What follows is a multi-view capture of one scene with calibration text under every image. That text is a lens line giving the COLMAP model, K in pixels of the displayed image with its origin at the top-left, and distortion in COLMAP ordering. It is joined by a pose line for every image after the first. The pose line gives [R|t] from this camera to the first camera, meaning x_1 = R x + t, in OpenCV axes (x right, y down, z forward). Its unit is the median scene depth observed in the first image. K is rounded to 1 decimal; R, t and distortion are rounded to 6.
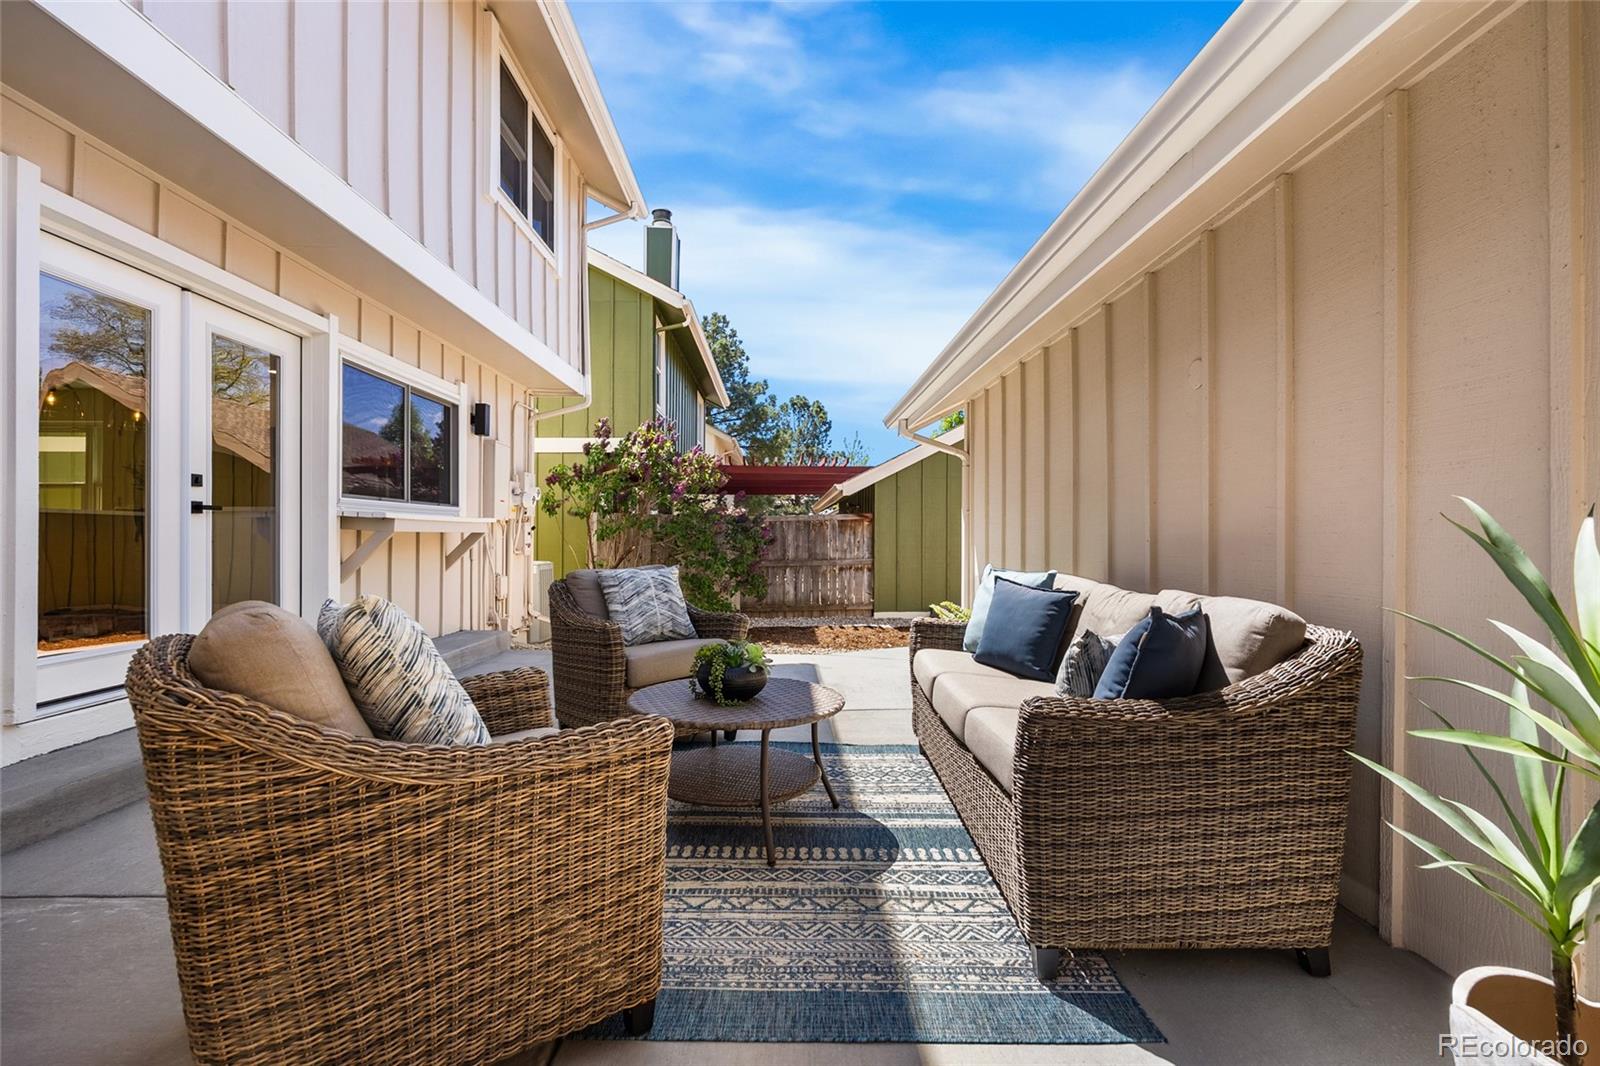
lens RADIAL K [[721.8, 0, 801.0], [0, 721.8, 527.1], [0, 0, 1]] dist [-0.002566, 0.000393]
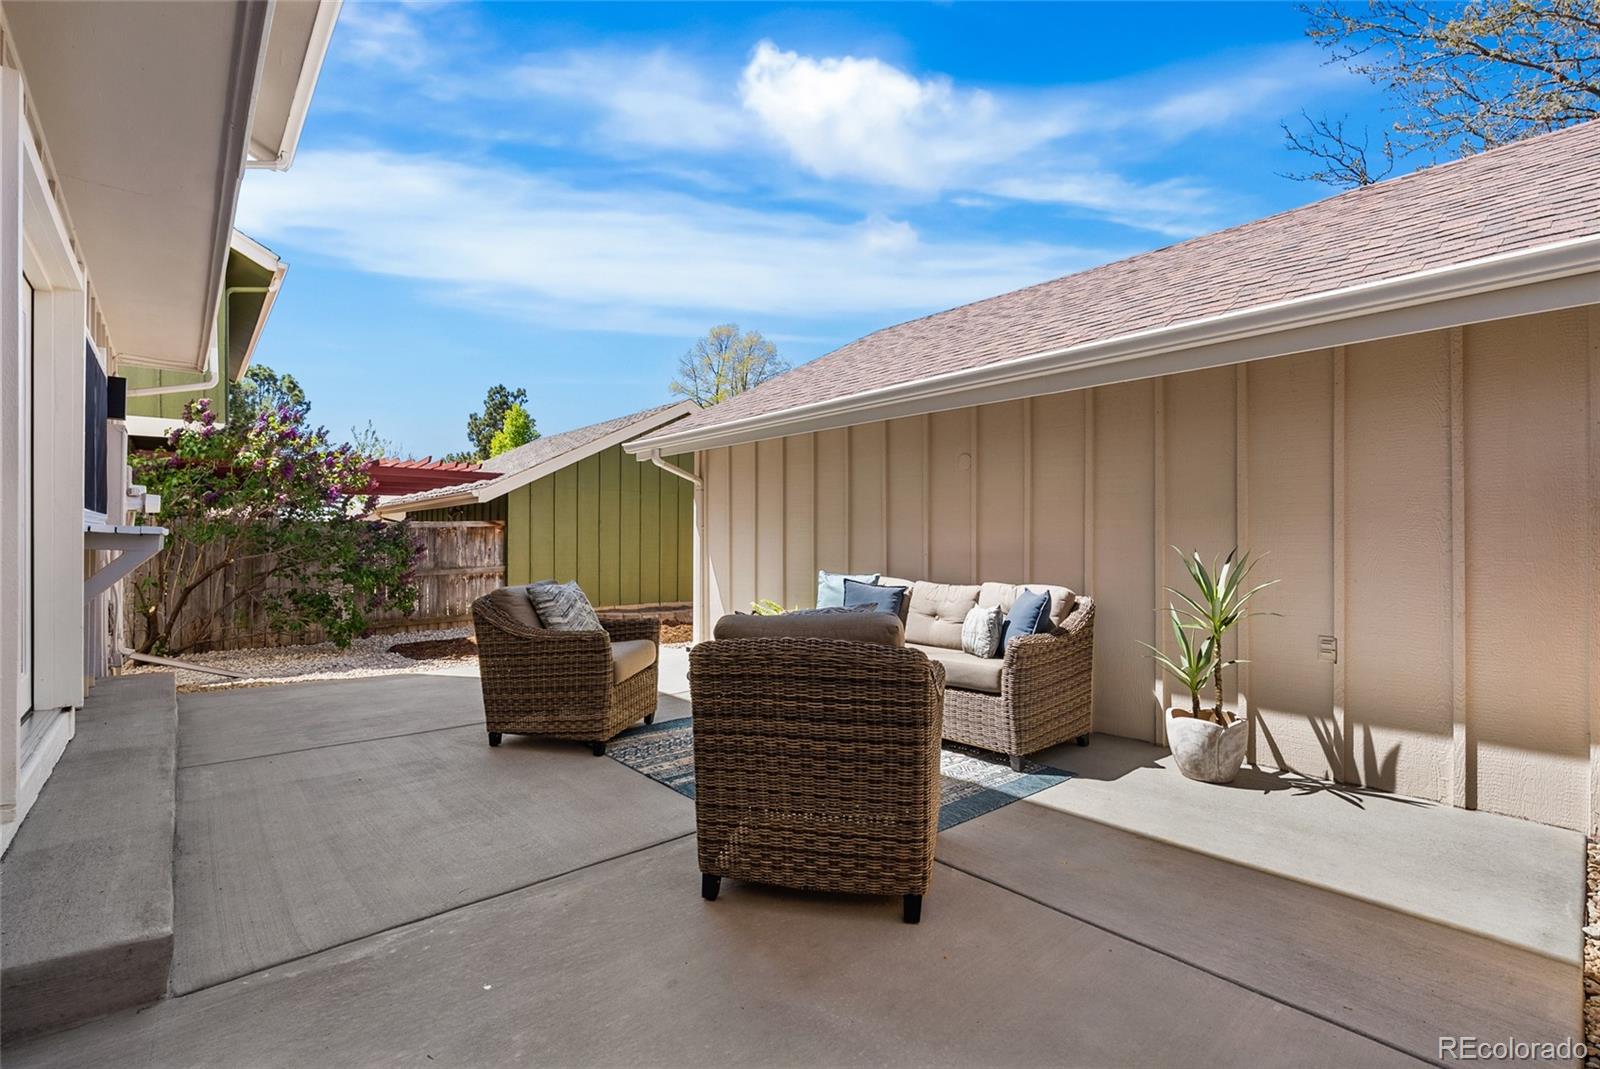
lens RADIAL K [[713.0, 0, 802.2], [0, 713.0, 540.0], [0, 0, 1]] dist [0.000265, 0.000047]
pose [[0.766383, -0.002376, 0.642379, -0.731376], [-0.008679, 0.999864, 0.014052, -0.032769], [-0.642325, -0.016344, 0.766258, -0.081953]]
